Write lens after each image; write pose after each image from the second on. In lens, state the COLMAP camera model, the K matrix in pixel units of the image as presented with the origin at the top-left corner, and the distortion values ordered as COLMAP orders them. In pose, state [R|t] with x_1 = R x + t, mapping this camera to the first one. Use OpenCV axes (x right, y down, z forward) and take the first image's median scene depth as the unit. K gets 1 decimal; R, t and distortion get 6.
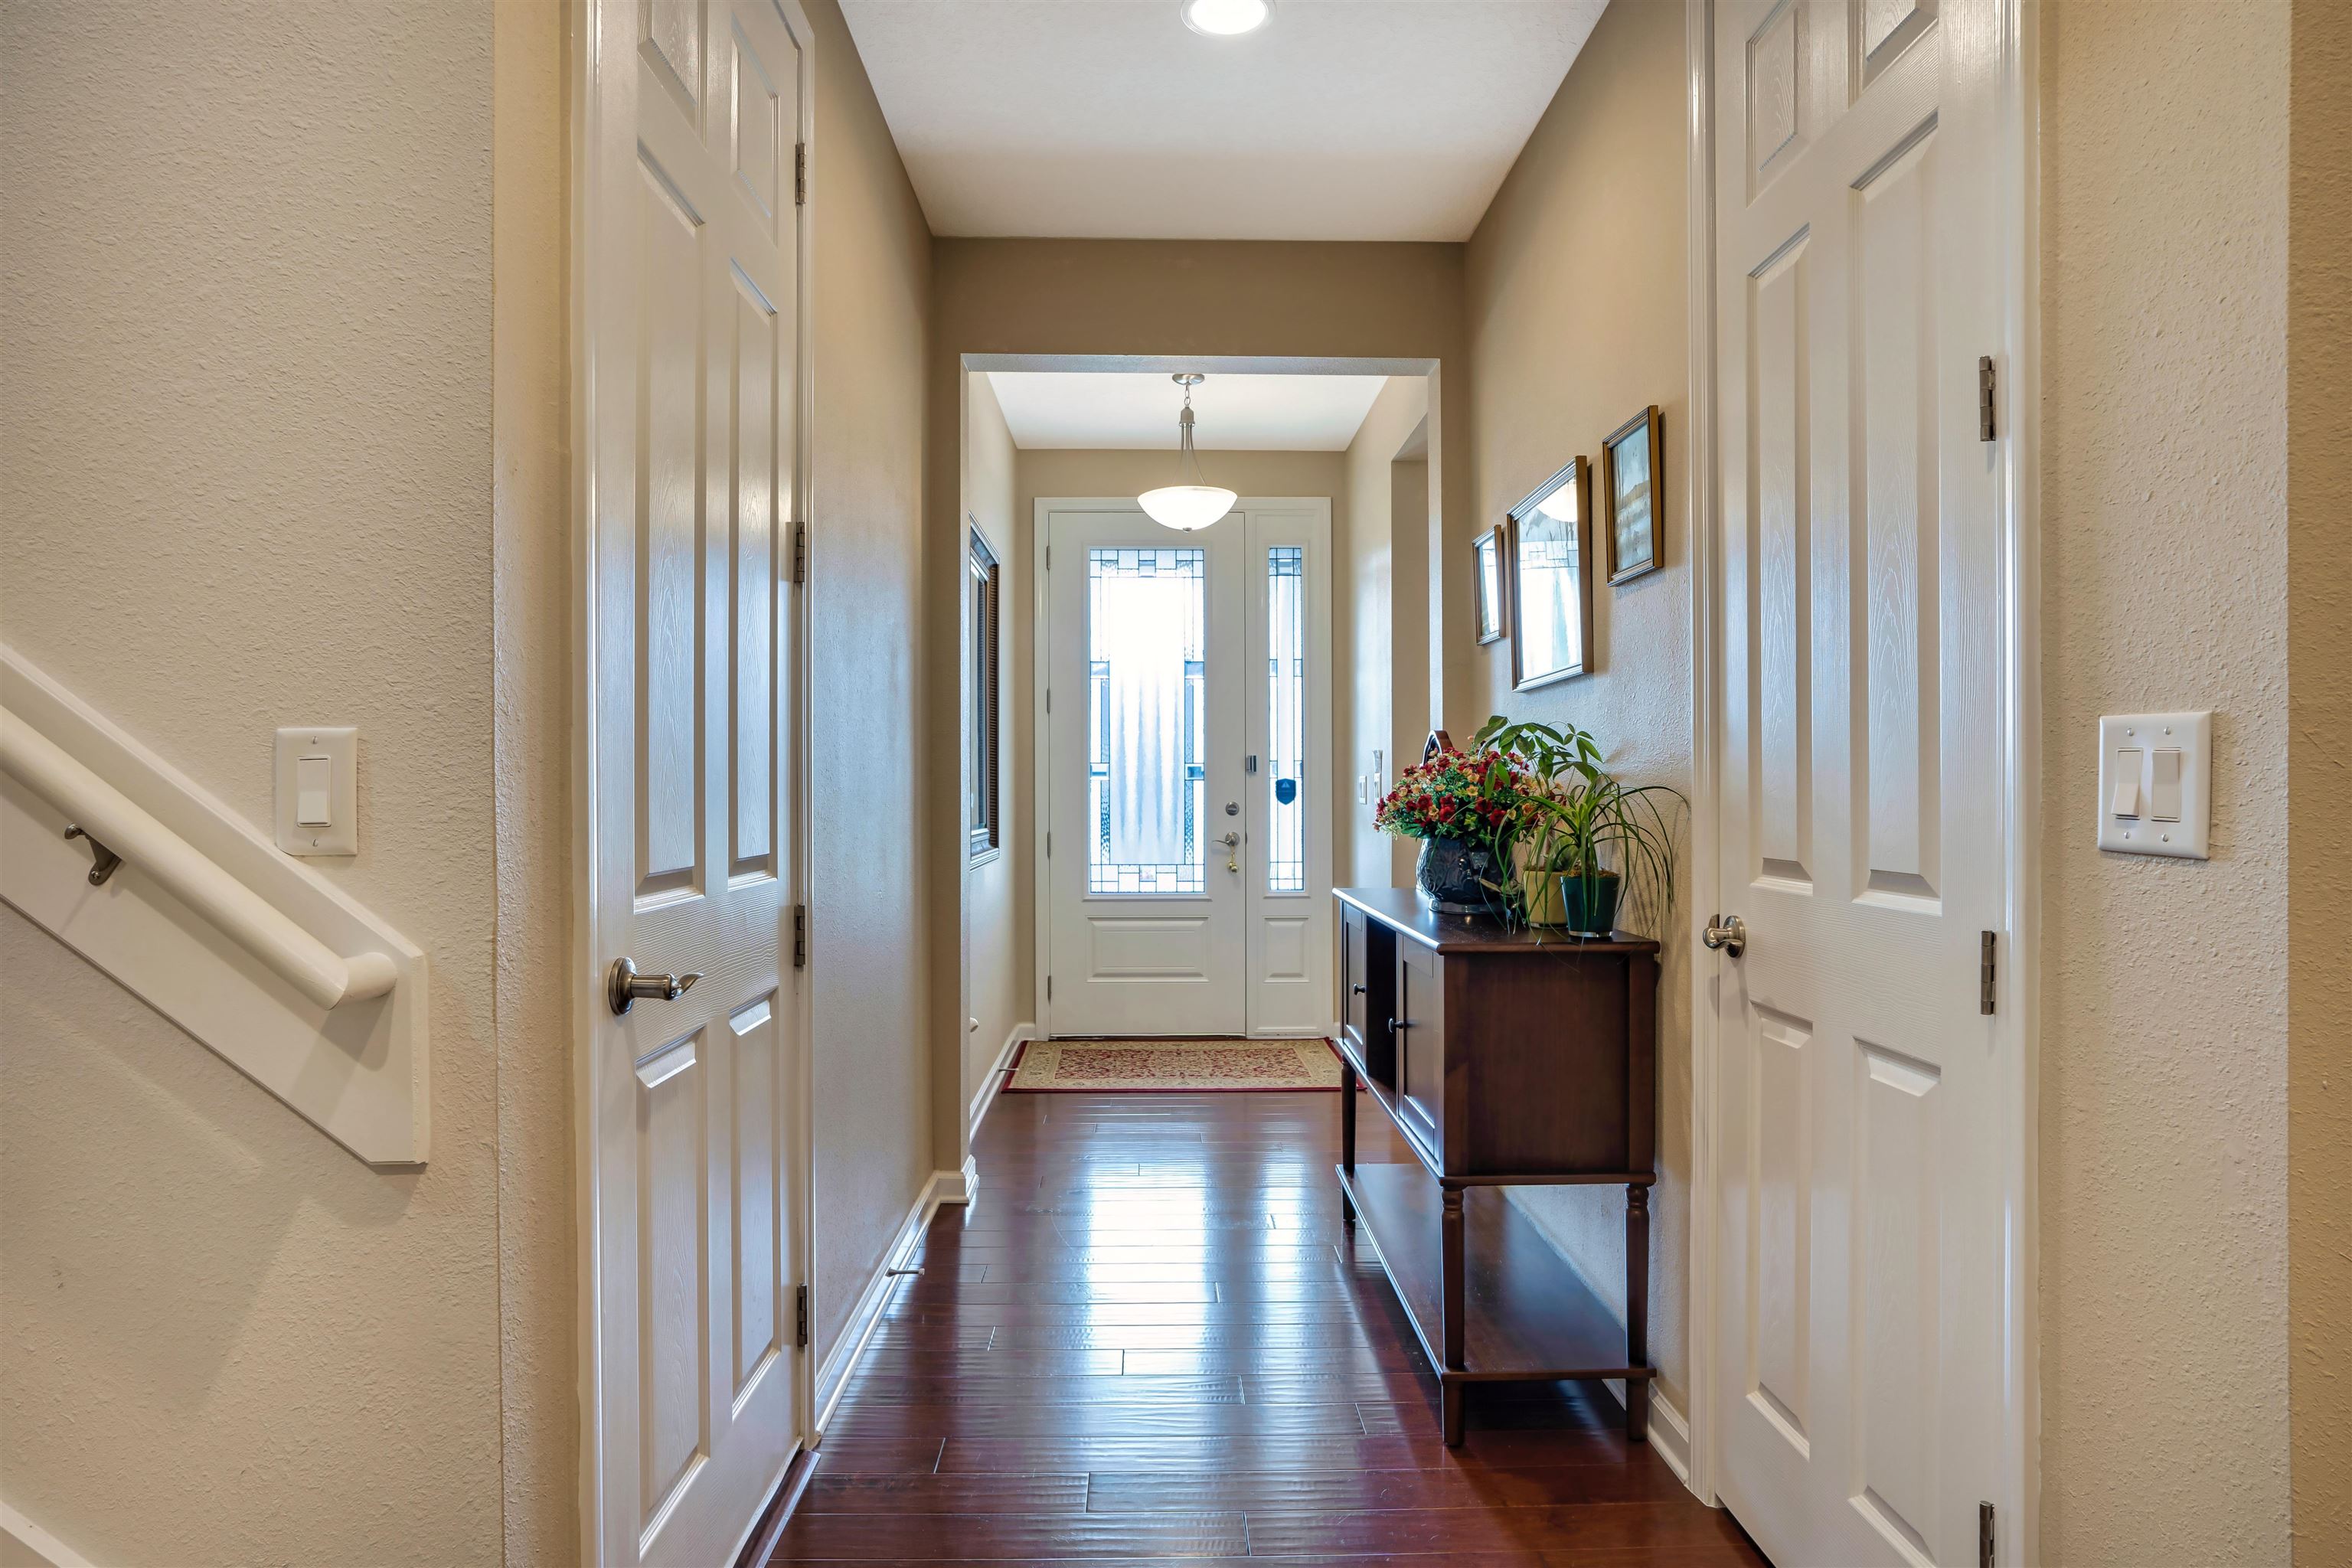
lens RADIAL K [[1362.5, 0, 1177.6], [0, 1362.5, 781.4], [0, 0, 1]] dist [-0.002011, -0.000089]
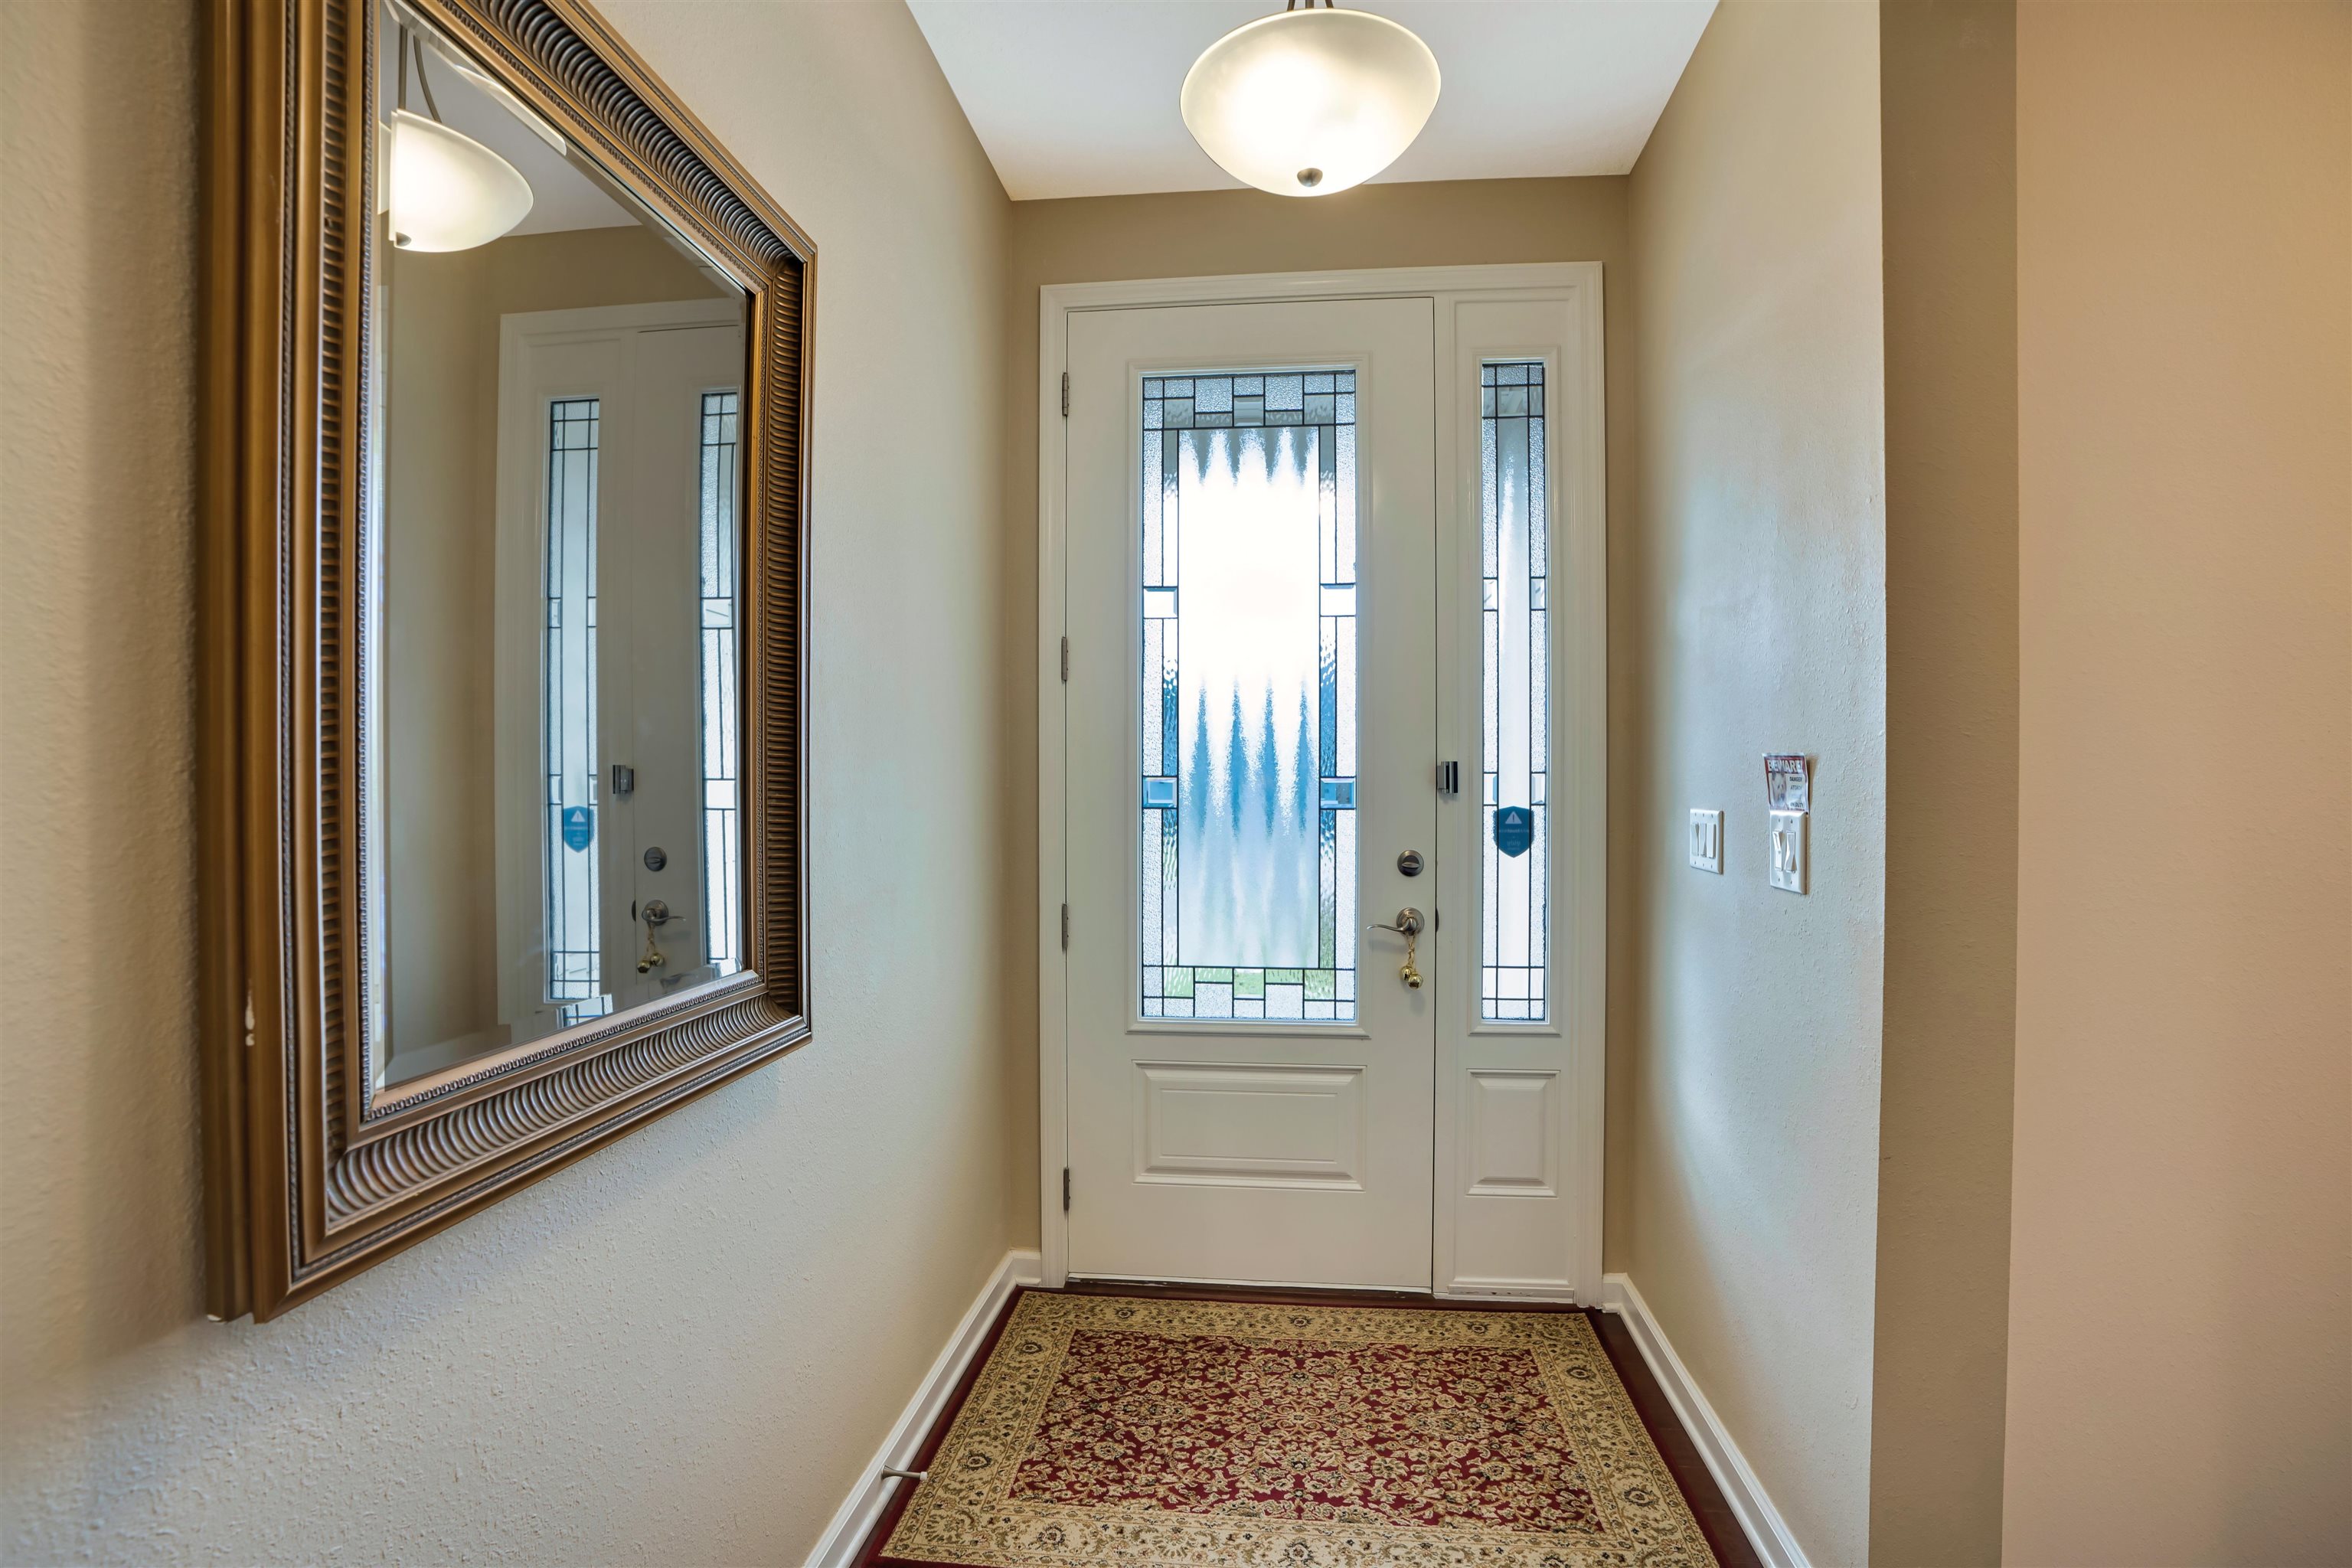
lens RADIAL K [[1086.4, 0, 1190.8], [0, 1086.4, 782.8], [0, 0, 1]] dist [-0.035688, -0.000360]
pose [[0.995913, 0.003791, -0.090237, -0.006443], [-0.003369, 0.999983, 0.004836, -0.012717], [0.090253, -0.004512, 0.995909, 0.577607]]
